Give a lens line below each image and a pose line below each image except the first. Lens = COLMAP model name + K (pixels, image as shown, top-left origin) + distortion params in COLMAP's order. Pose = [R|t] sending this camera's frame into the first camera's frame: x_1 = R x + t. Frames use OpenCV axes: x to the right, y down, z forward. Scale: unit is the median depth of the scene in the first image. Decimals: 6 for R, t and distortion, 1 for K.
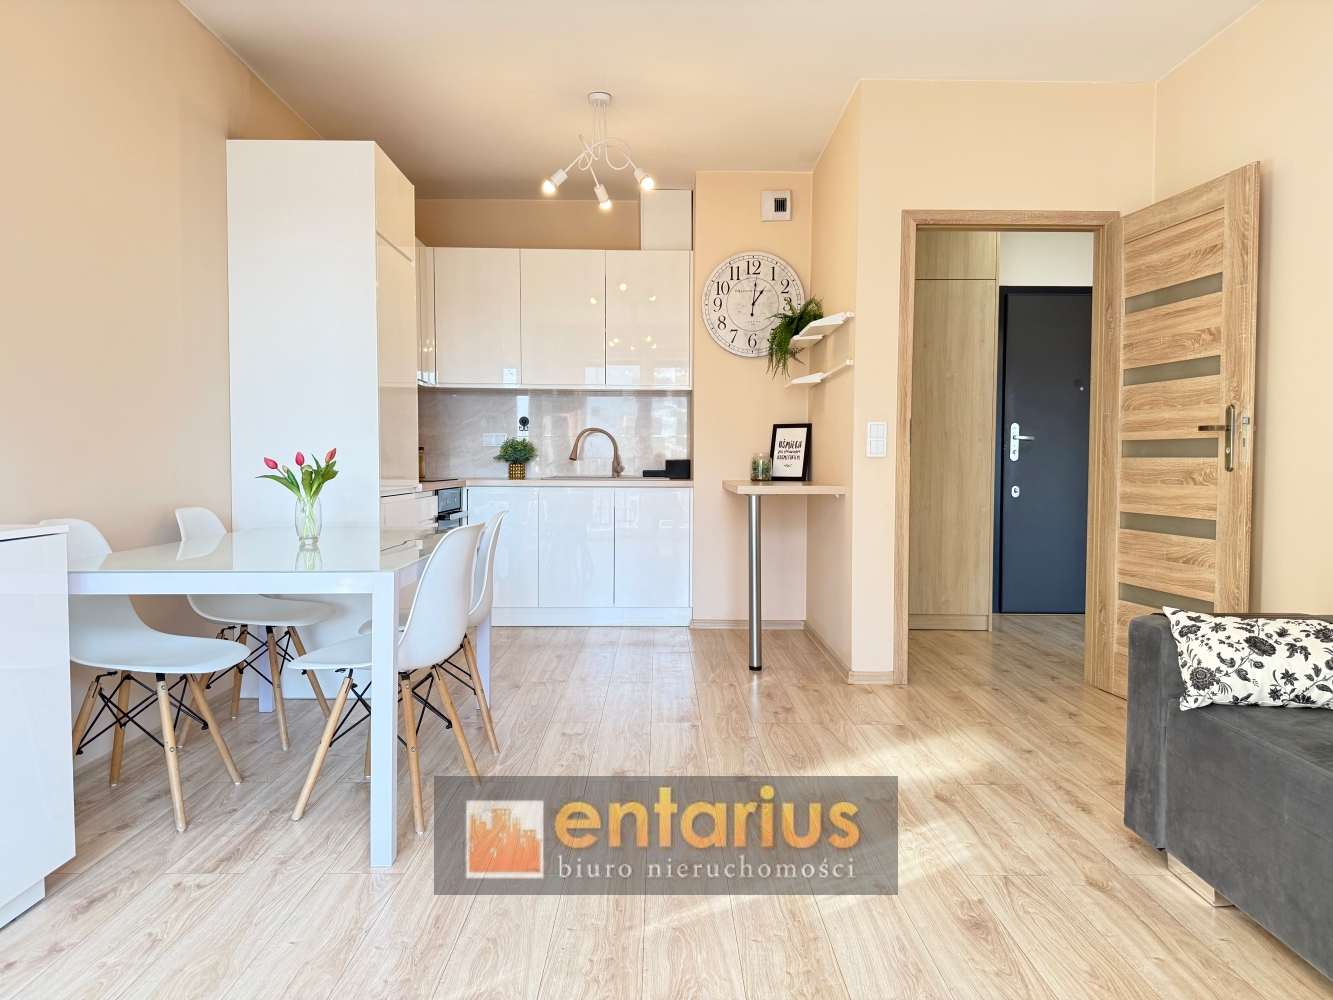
lens RADIAL K [[937.4, 0, 659.7], [0, 937.4, 504.6], [0, 0, 1]] dist [0.099359, -0.122308]
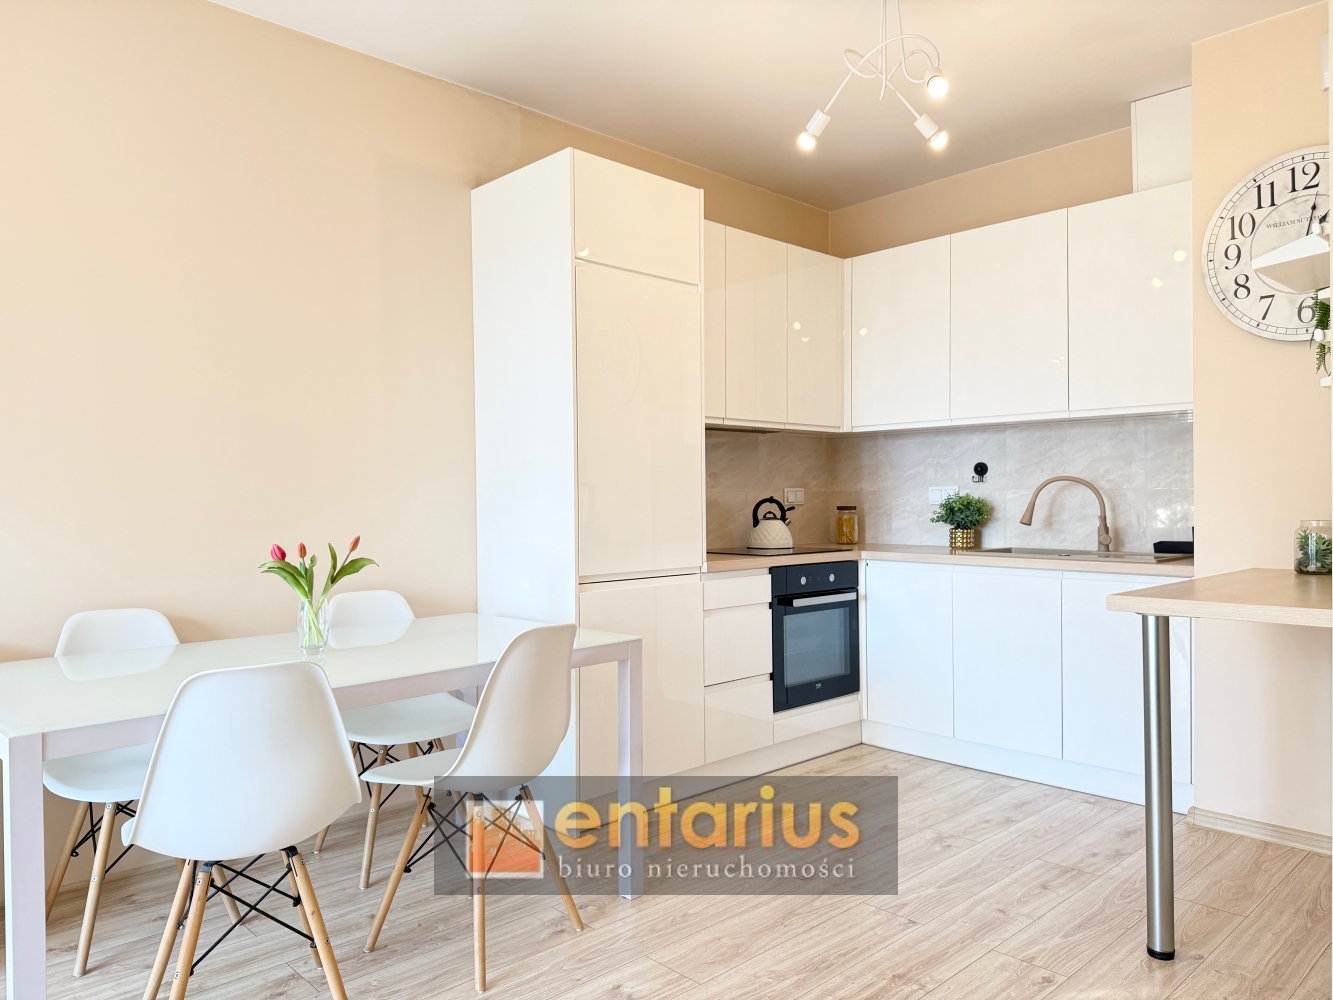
lens RADIAL K [[937.4, 0, 659.7], [0, 937.4, 504.6], [0, 0, 1]] dist [0.099359, -0.122308]
pose [[0.680829, -0.002745, -0.732437, 0.262662], [-0.022832, 0.999427, -0.024969, -0.044832], [0.732086, 0.033723, 0.680377, 0.388953]]
